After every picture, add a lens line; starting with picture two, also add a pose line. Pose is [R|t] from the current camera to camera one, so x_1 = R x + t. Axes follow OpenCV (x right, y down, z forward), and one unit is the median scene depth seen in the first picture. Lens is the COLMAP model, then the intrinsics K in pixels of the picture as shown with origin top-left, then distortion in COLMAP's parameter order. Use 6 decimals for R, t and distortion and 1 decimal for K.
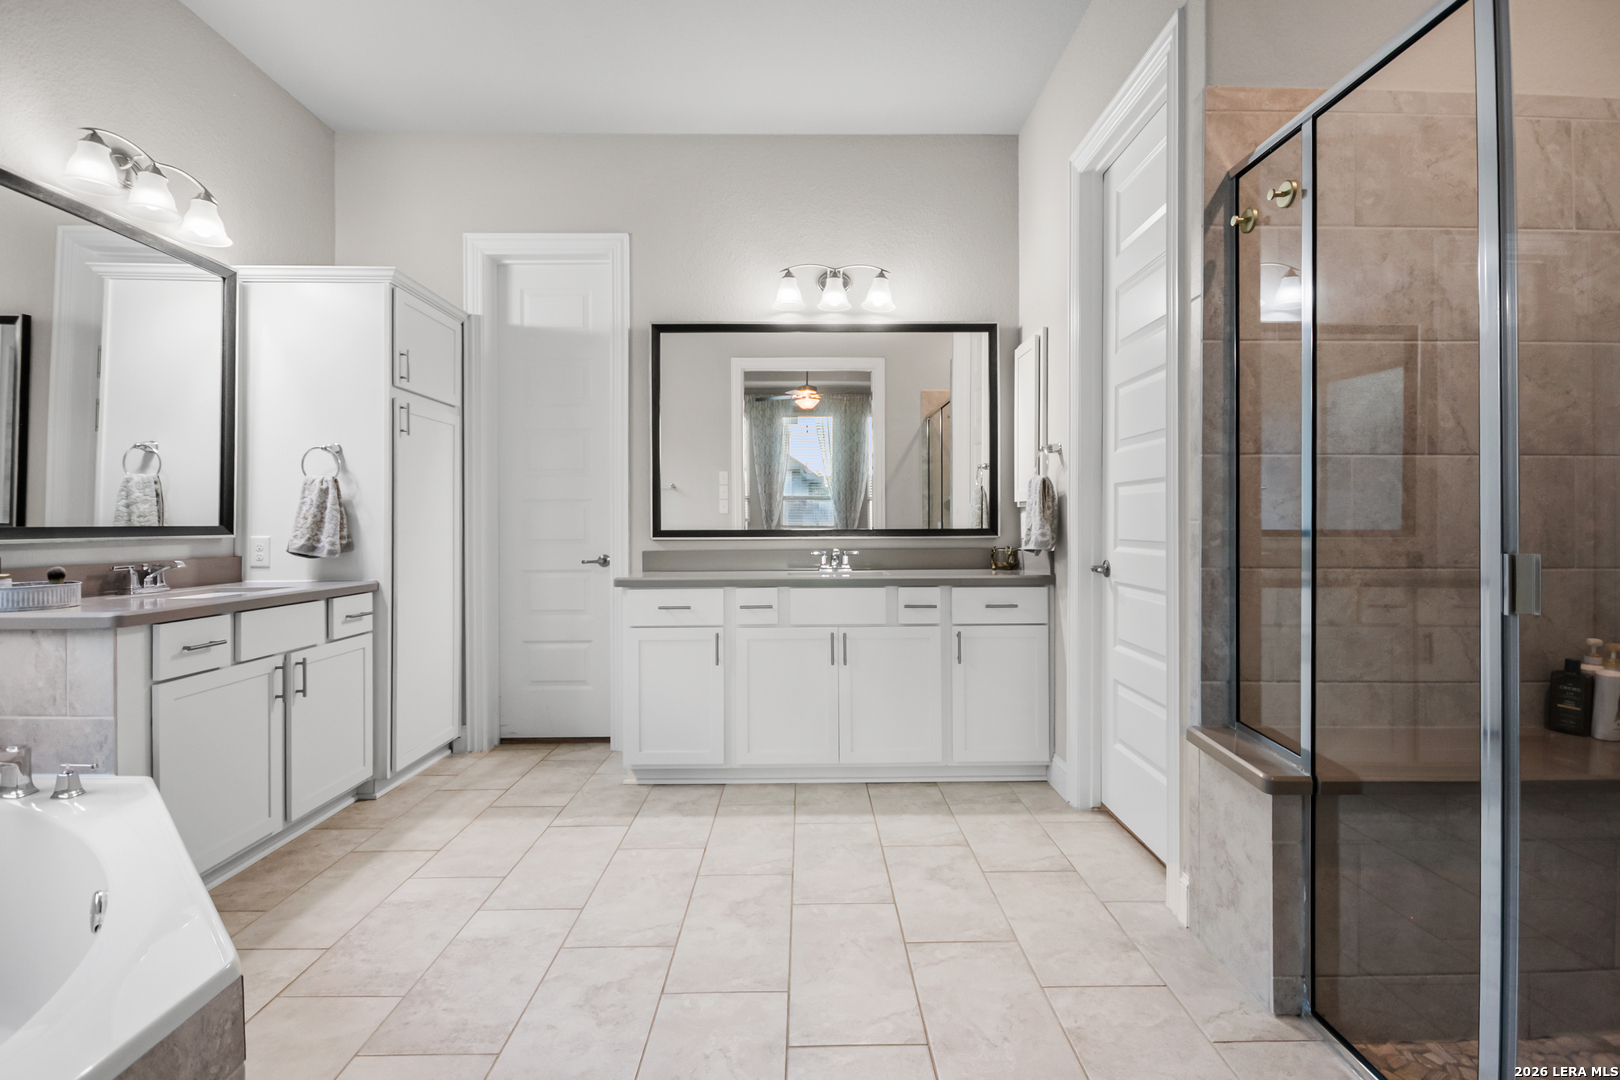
lens RADIAL K [[753.5, 0, 845.0], [0, 753.5, 513.7], [0, 0, 1]] dist [-0.002432, -0.002044]
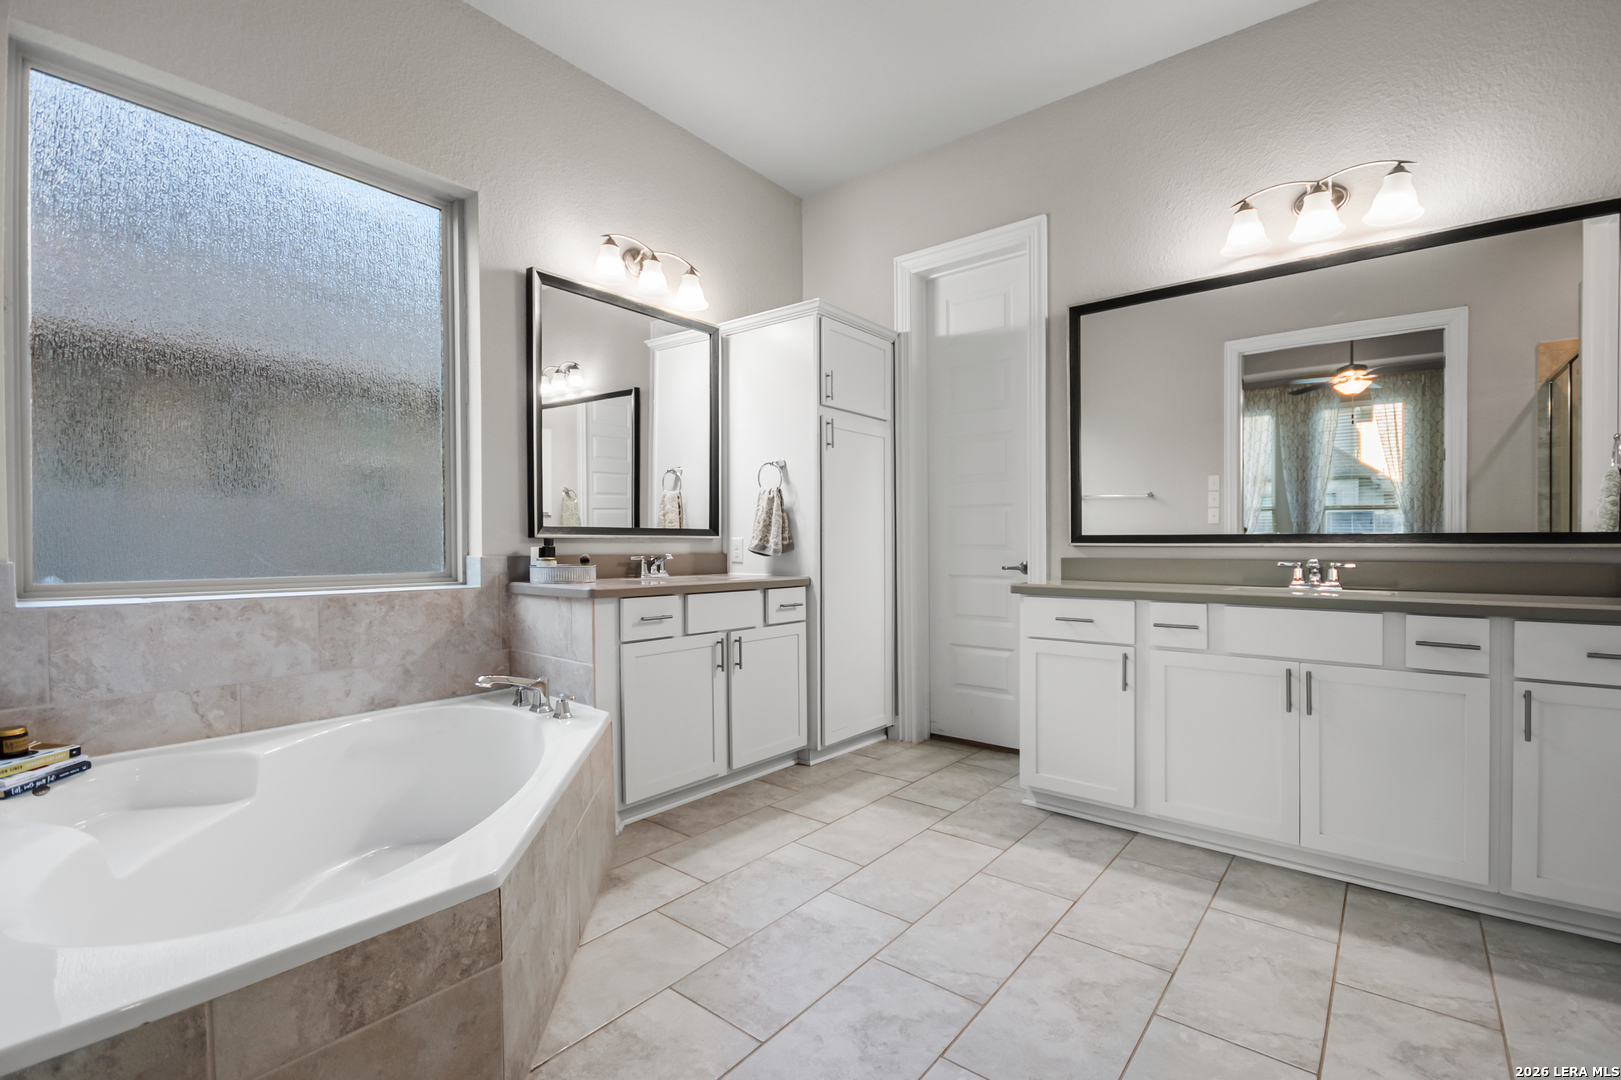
lens RADIAL K [[725.1, 0, 807.5], [0, 725.1, 550.3], [0, 0, 1]] dist [0.001181, -0.007626]
pose [[0.753058, 0.011122, -0.657860, 0.103666], [0.006294, 0.999690, 0.024106, 0.022052], [0.657924, -0.022294, 0.752754, 0.166575]]
